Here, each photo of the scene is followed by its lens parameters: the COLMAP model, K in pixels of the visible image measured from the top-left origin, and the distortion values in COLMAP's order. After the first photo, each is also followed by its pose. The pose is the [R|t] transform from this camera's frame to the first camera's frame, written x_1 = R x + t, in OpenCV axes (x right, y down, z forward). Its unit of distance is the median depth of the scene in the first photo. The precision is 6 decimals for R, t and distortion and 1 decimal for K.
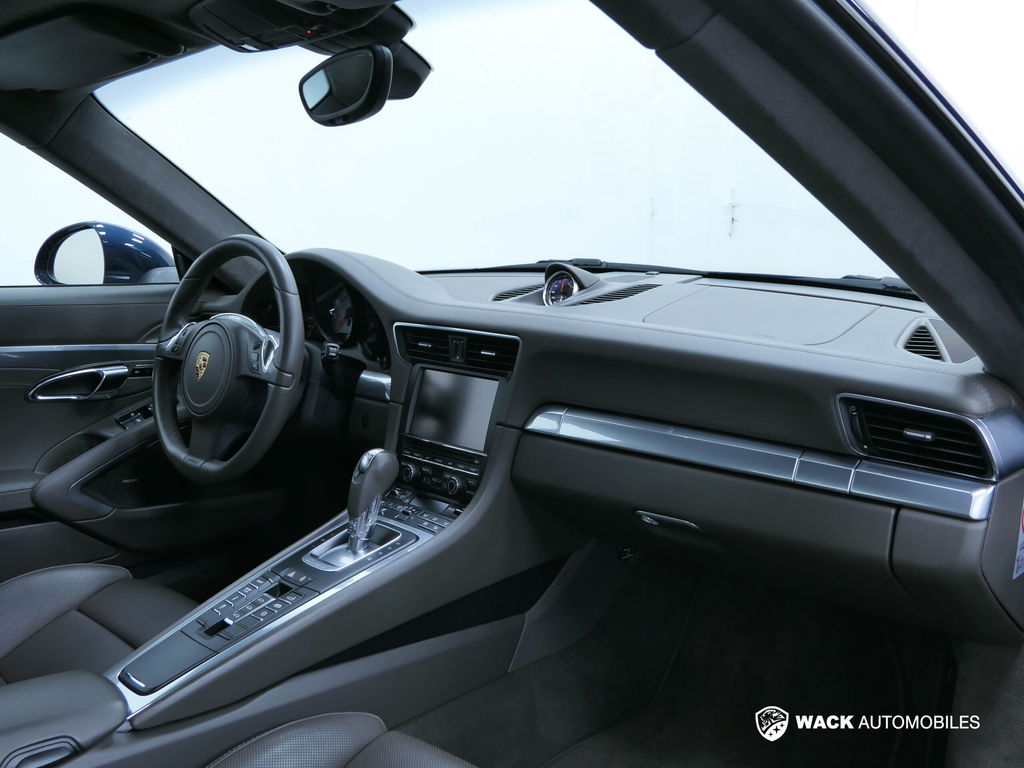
lens RADIAL K [[896.9, 0, 512.0], [0, 896.9, 384.0], [0, 0, 1]] dist [-0.030779, 0.001418]
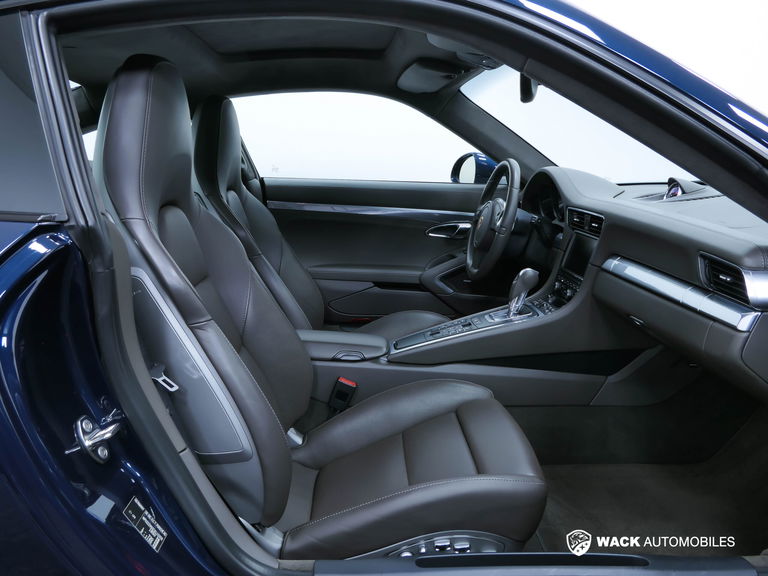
lens RADIAL K [[575.5, 0, 384.0], [0, 575.5, 288.0], [0, 0, 1]] dist [-0.050839, -0.001563]
pose [[0.732689, 0.150690, -0.663671, 0.397523], [-0.116118, 0.988559, 0.096264, 0.027572], [0.670584, 0.006533, 0.741804, -0.128353]]
